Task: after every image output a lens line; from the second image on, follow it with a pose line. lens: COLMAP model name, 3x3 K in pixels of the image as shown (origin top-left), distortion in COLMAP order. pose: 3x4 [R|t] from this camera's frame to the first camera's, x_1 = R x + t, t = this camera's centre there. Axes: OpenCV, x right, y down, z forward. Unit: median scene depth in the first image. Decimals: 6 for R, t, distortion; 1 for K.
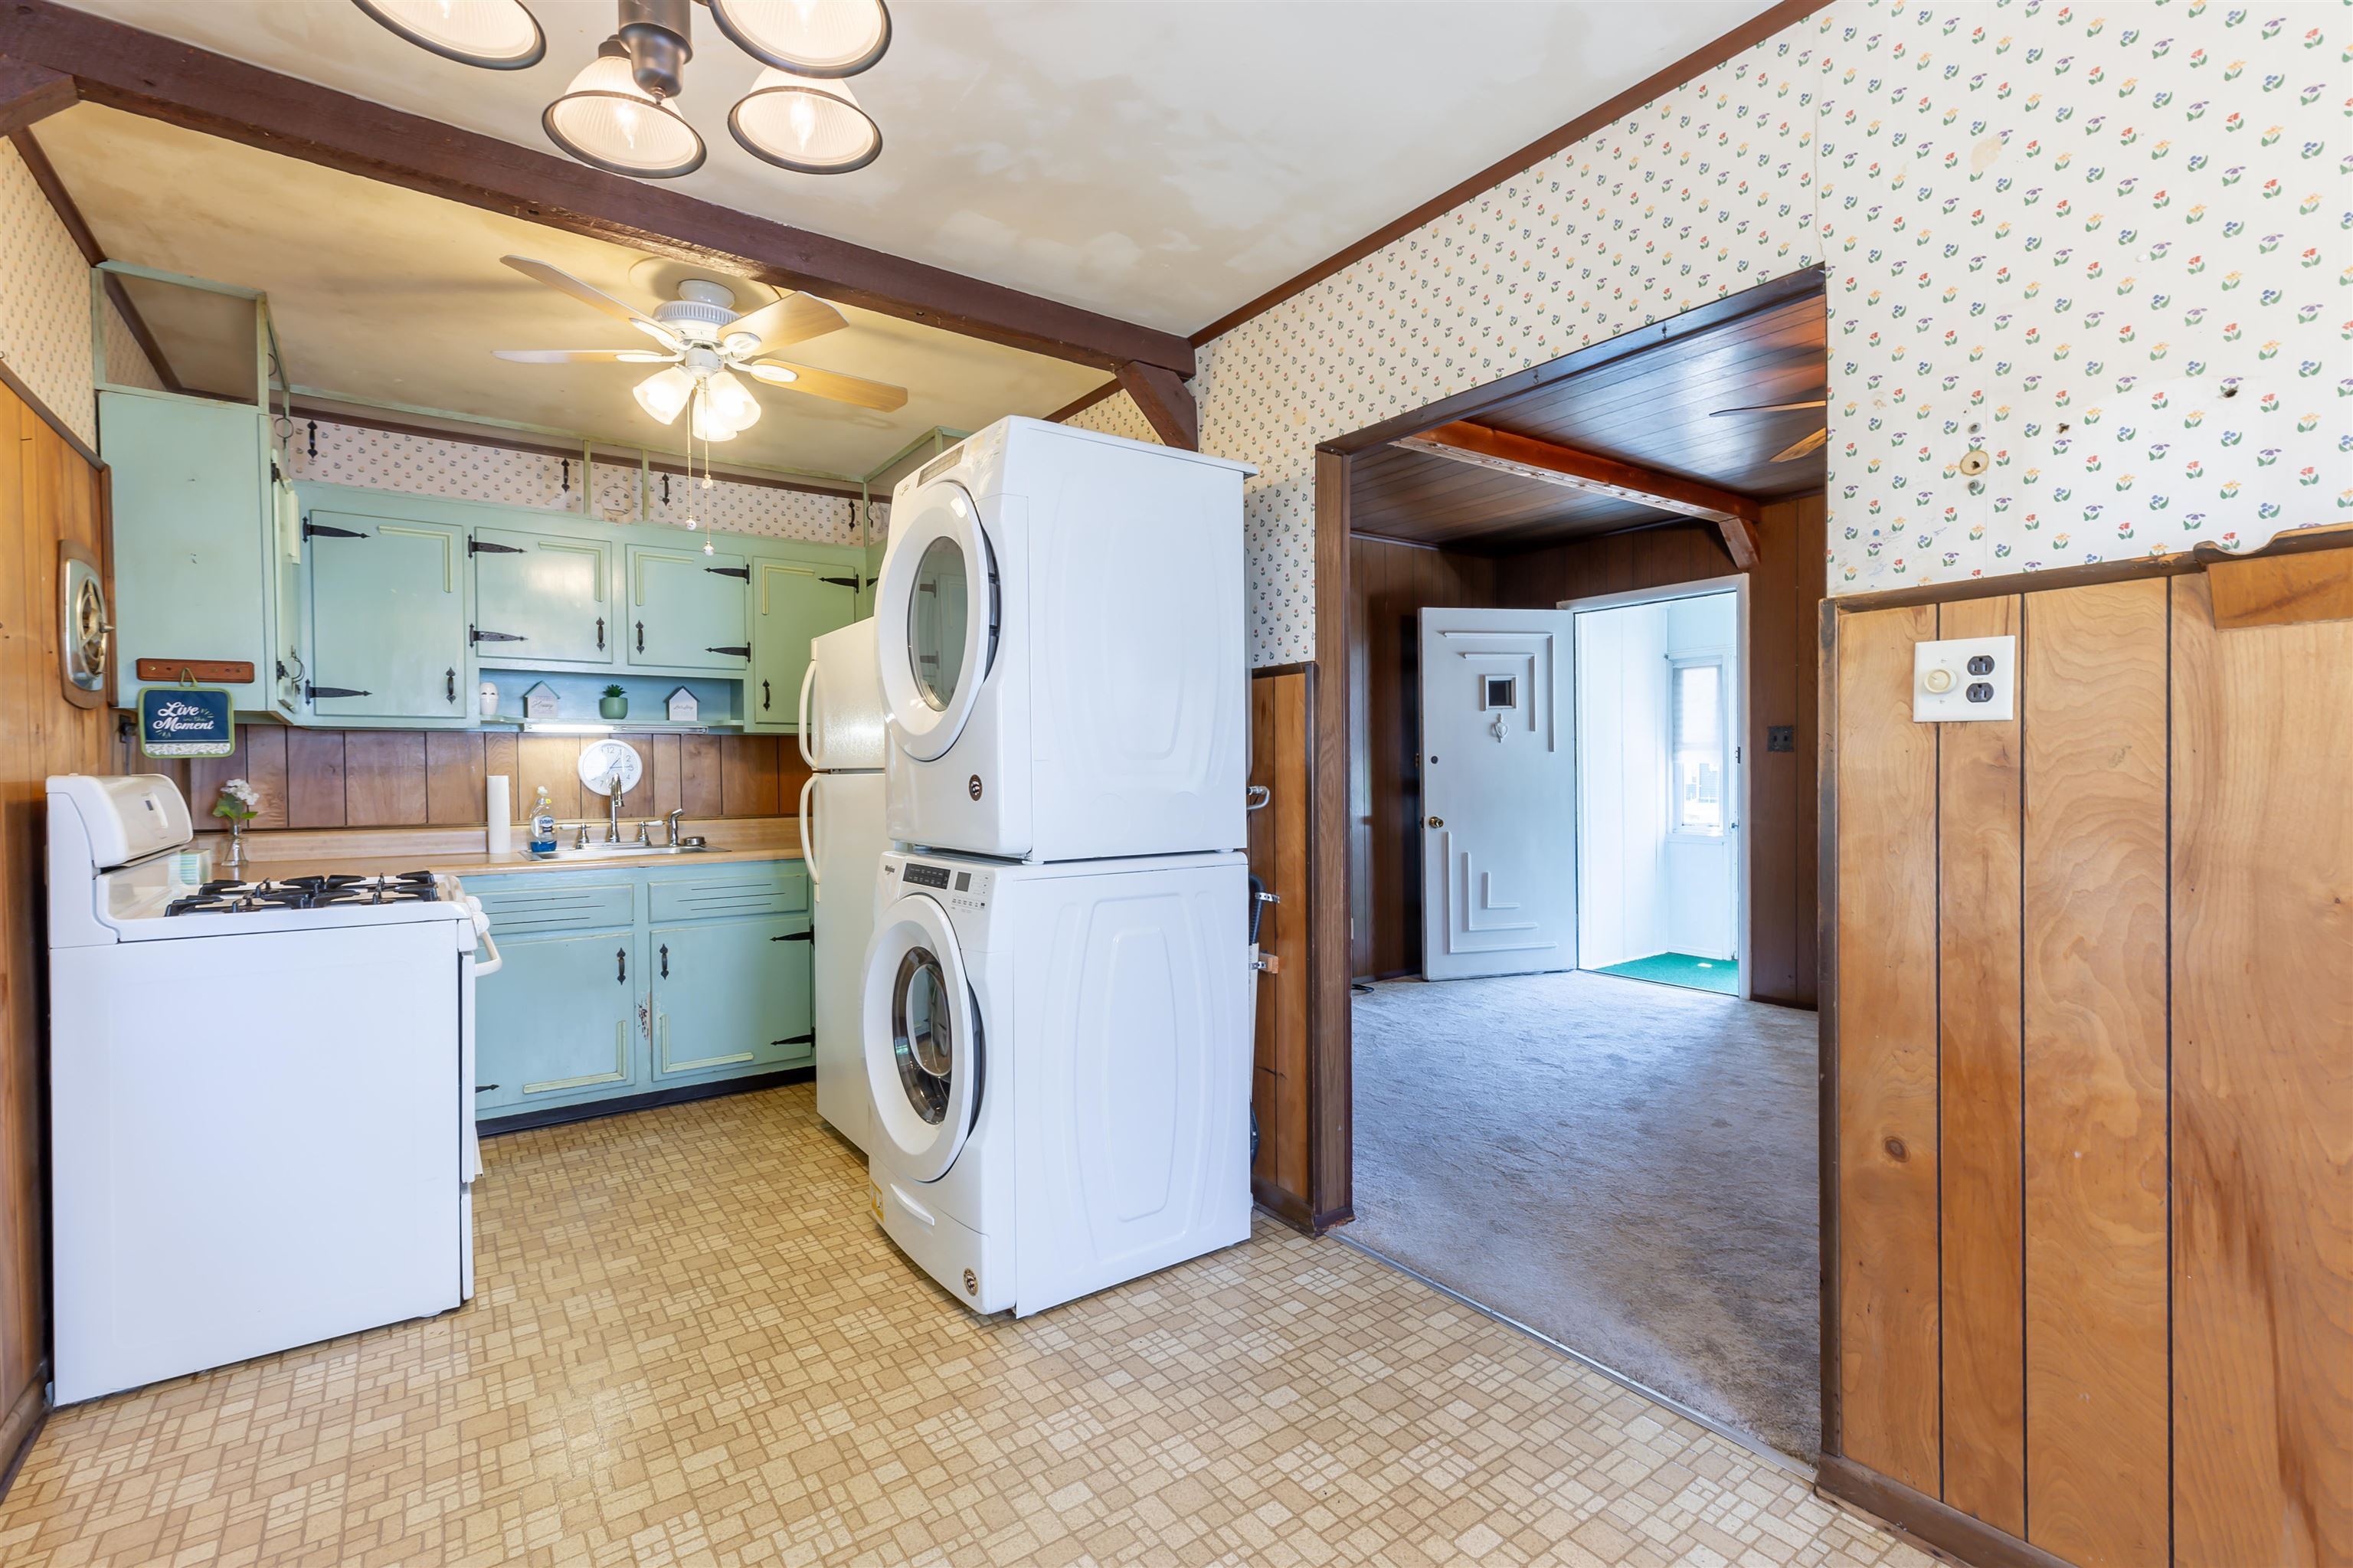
lens RADIAL K [[1057.4, 0, 1176.5], [0, 1057.4, 784.0], [0, 0, 1]] dist [0.012427, -0.000083]
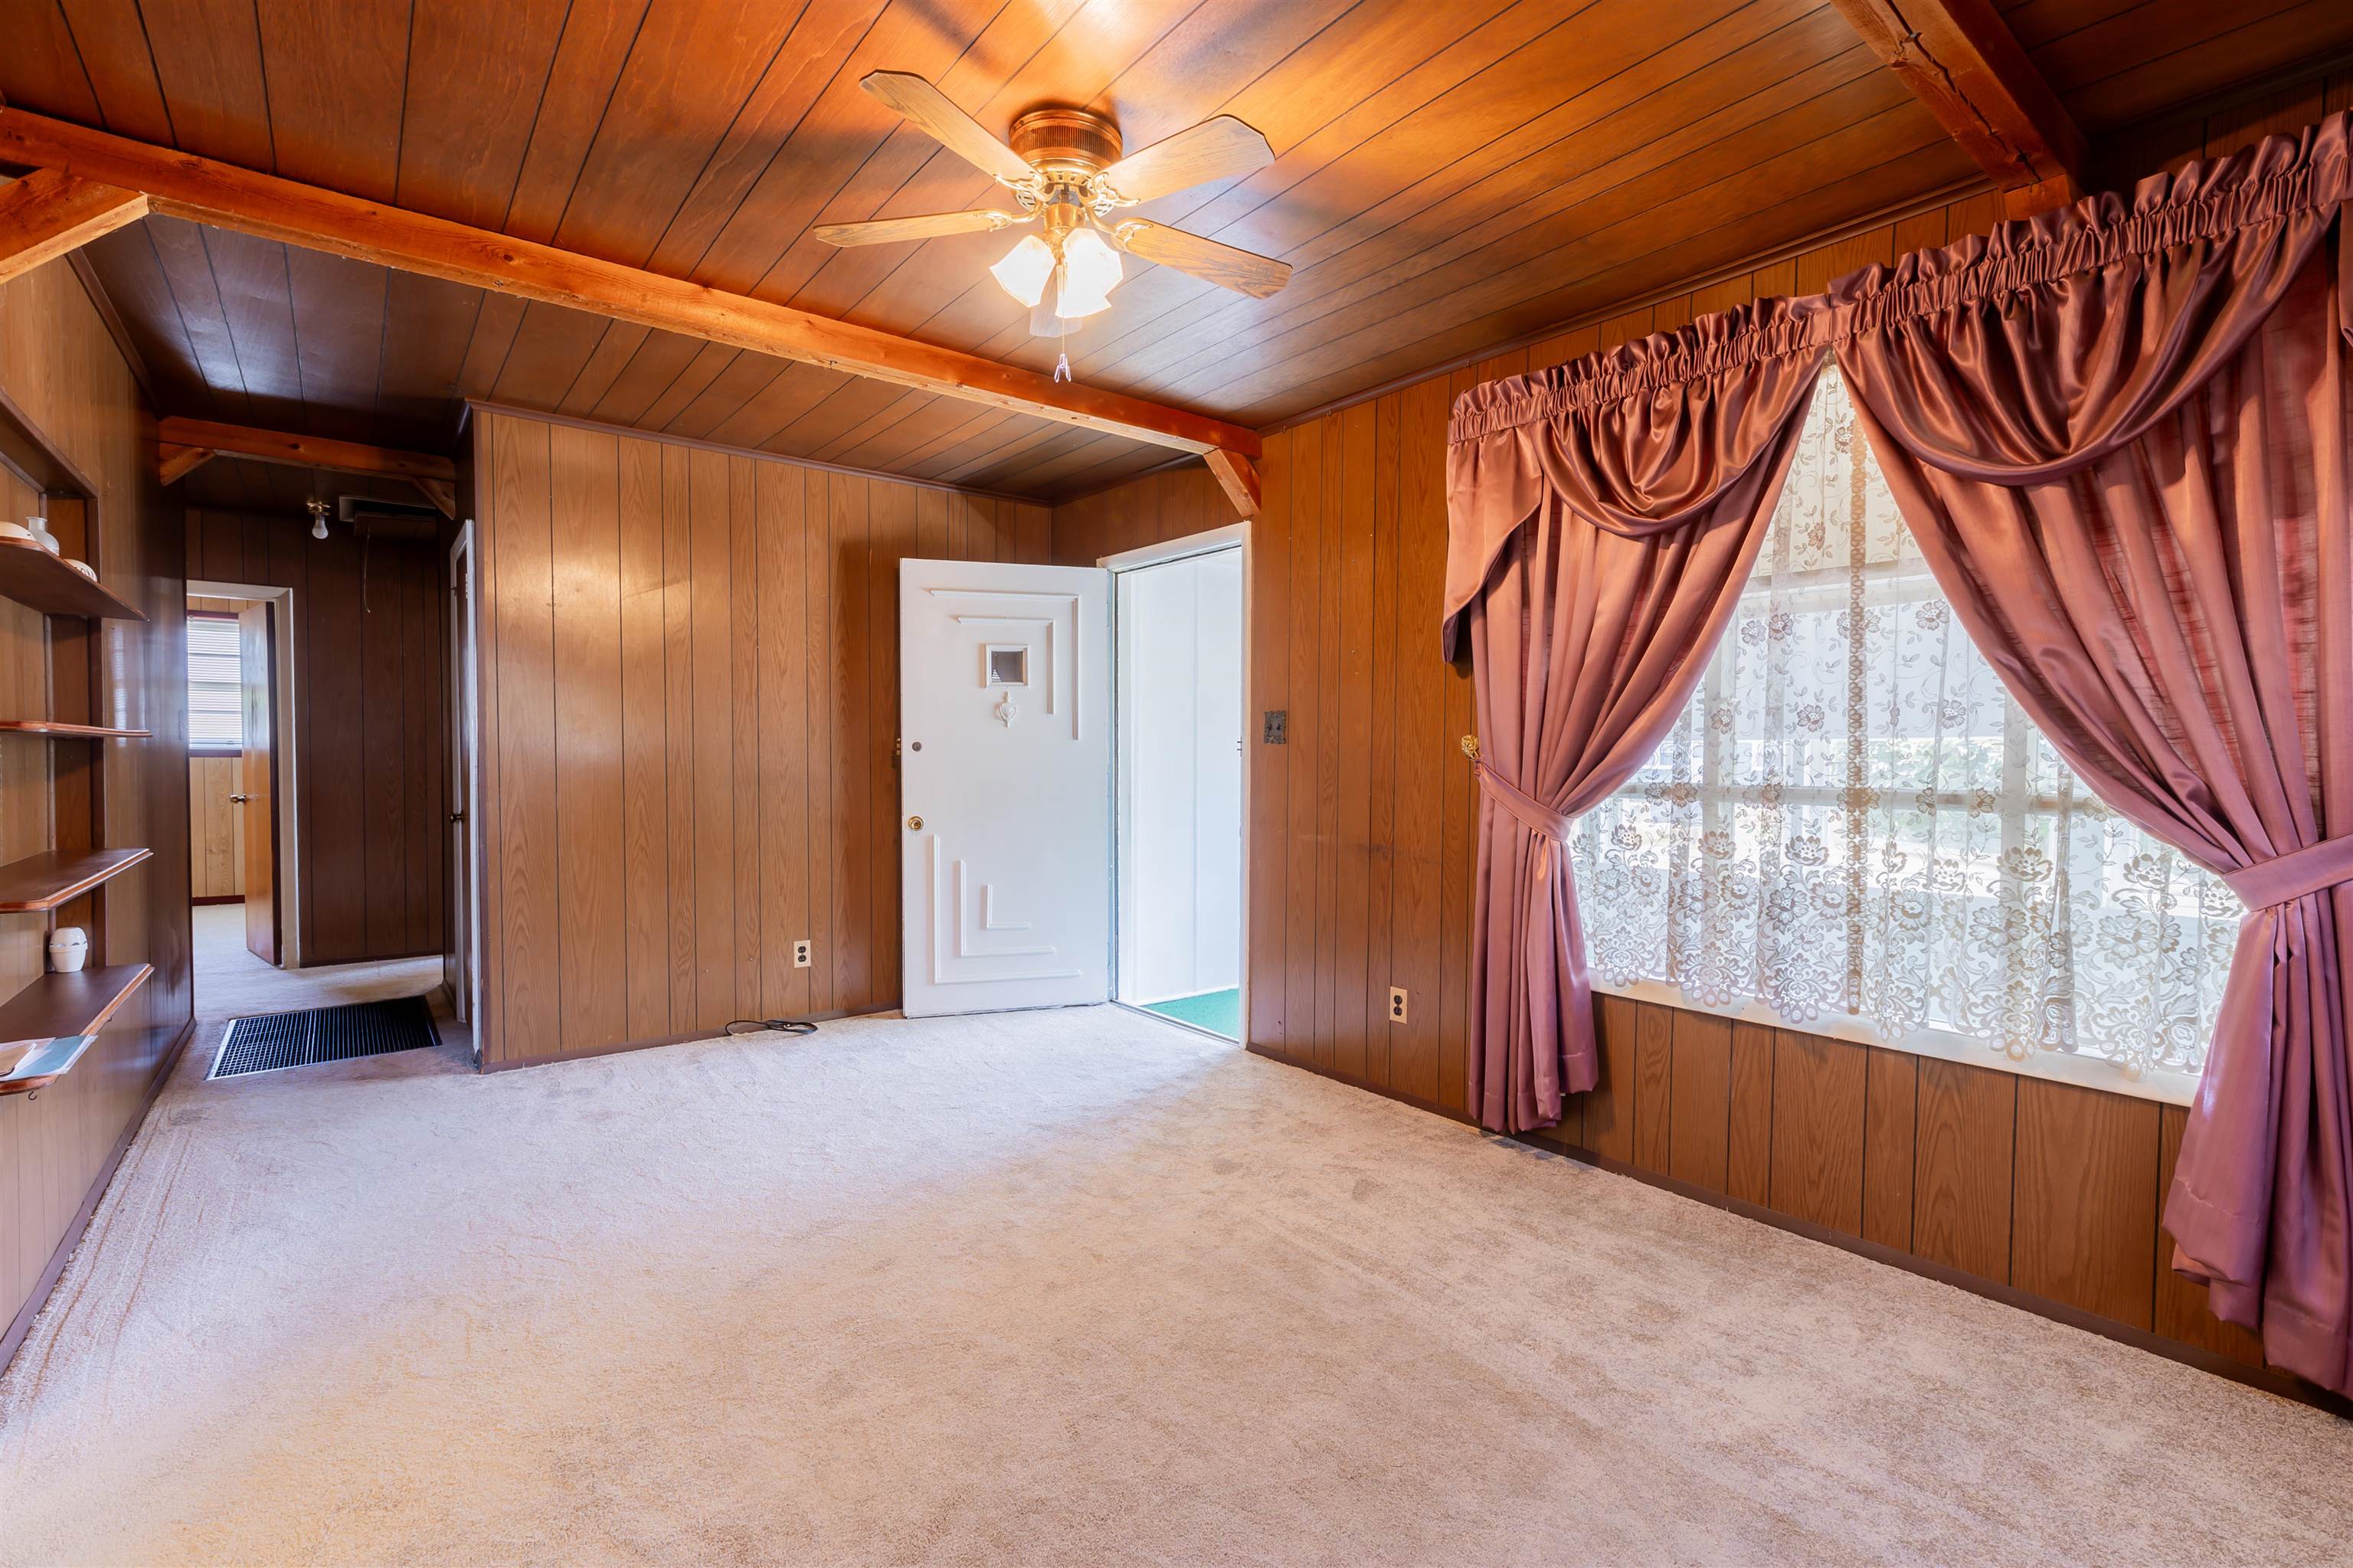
lens RADIAL K [[1057.4, 0, 1176.5], [0, 1057.4, 784.0], [0, 0, 1]] dist [0.012427, -0.000083]
pose [[0.999200, 0.016112, 0.036615, 0.425592], [-0.016548, 0.999795, 0.011643, -0.007300], [-0.036420, -0.012240, 0.999262, 0.185435]]
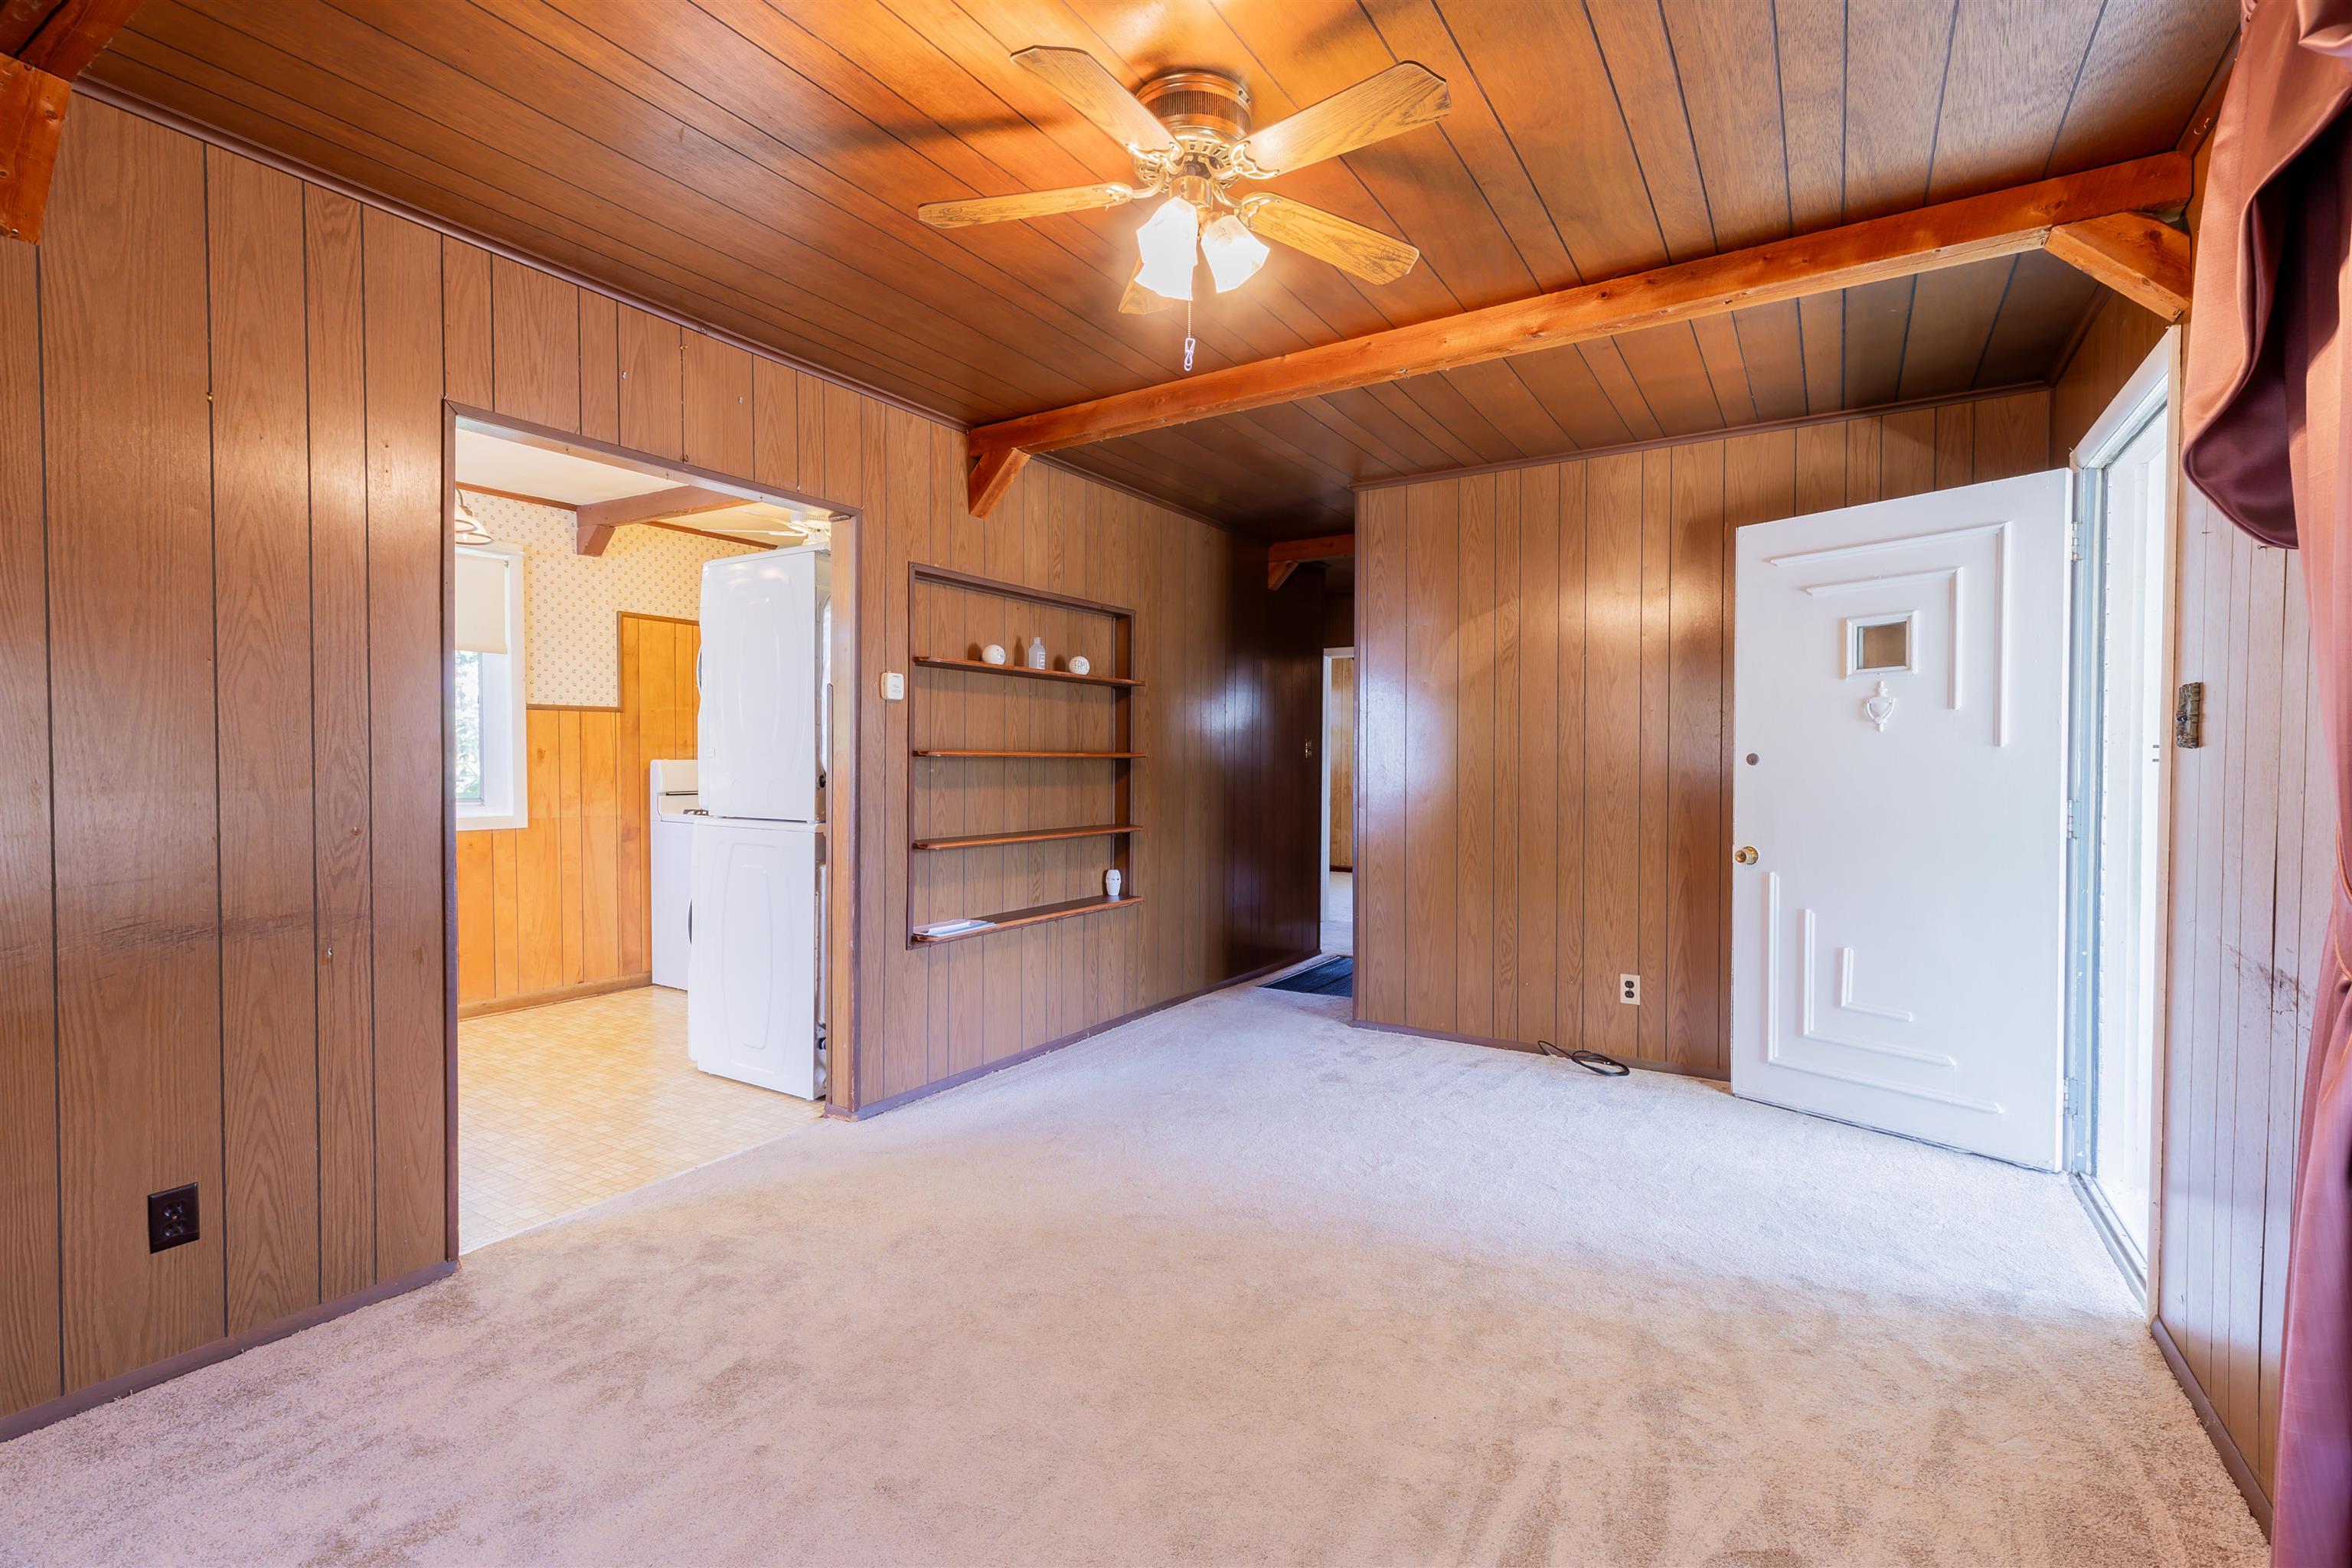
lens RADIAL K [[1056.9, 0, 1176.0], [0, 1056.9, 784.0], [0, 0, 1]] dist [0.012427, -0.000083]
pose [[0.370601, 0.030283, -0.928298, 0.737814], [-0.022508, 0.999468, 0.023619, -0.015556], [0.928519, 0.012141, 0.371085, 0.443967]]
